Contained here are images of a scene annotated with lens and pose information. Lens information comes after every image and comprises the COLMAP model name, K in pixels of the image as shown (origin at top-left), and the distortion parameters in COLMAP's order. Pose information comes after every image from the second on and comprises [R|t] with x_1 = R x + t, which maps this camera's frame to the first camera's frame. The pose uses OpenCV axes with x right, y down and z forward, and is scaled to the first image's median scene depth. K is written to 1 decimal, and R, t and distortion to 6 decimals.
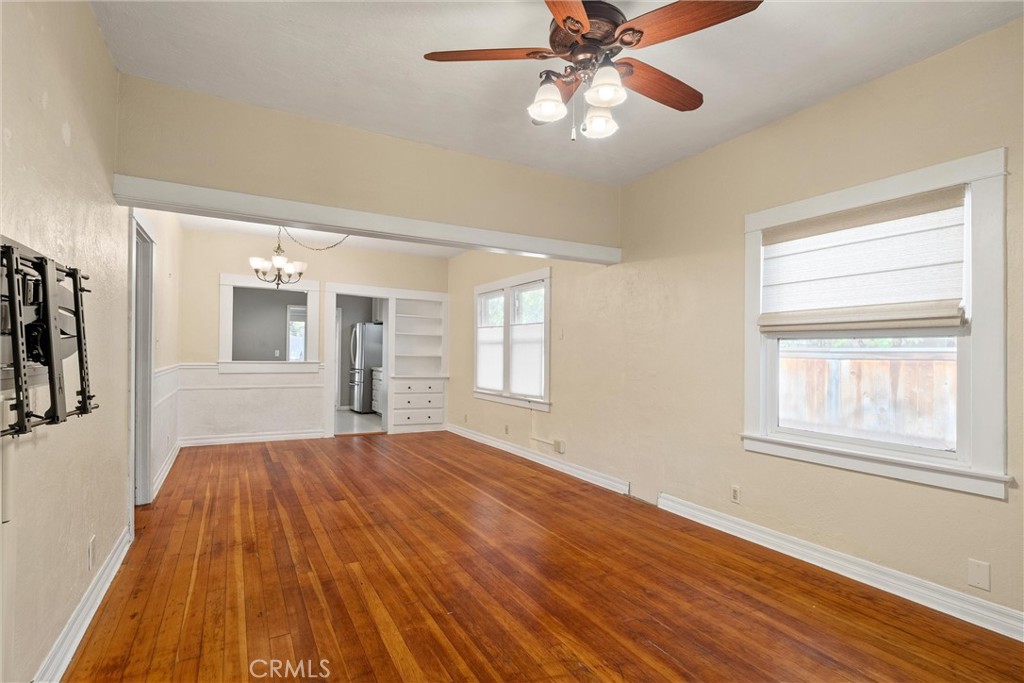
lens RADIAL K [[488.0, 0, 513.2], [0, 488.0, 349.1], [0, 0, 1]] dist [-0.002234, -0.000131]
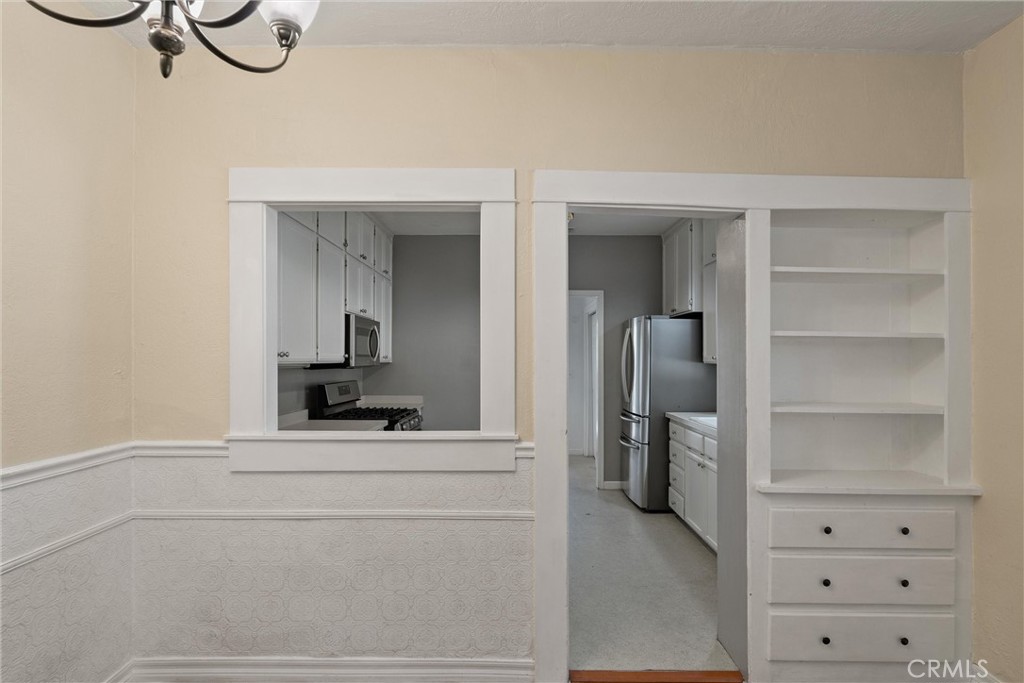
lens RADIAL K [[529.2, 0, 512.2], [0, 529.2, 356.3], [0, 0, 1]] dist [-0.004191, 0.000425]
pose [[0.862517, -0.014672, -0.505815, -0.182856], [0.015127, 0.999880, -0.003210, -0.017339], [0.505802, -0.004883, 0.862636, 0.560753]]
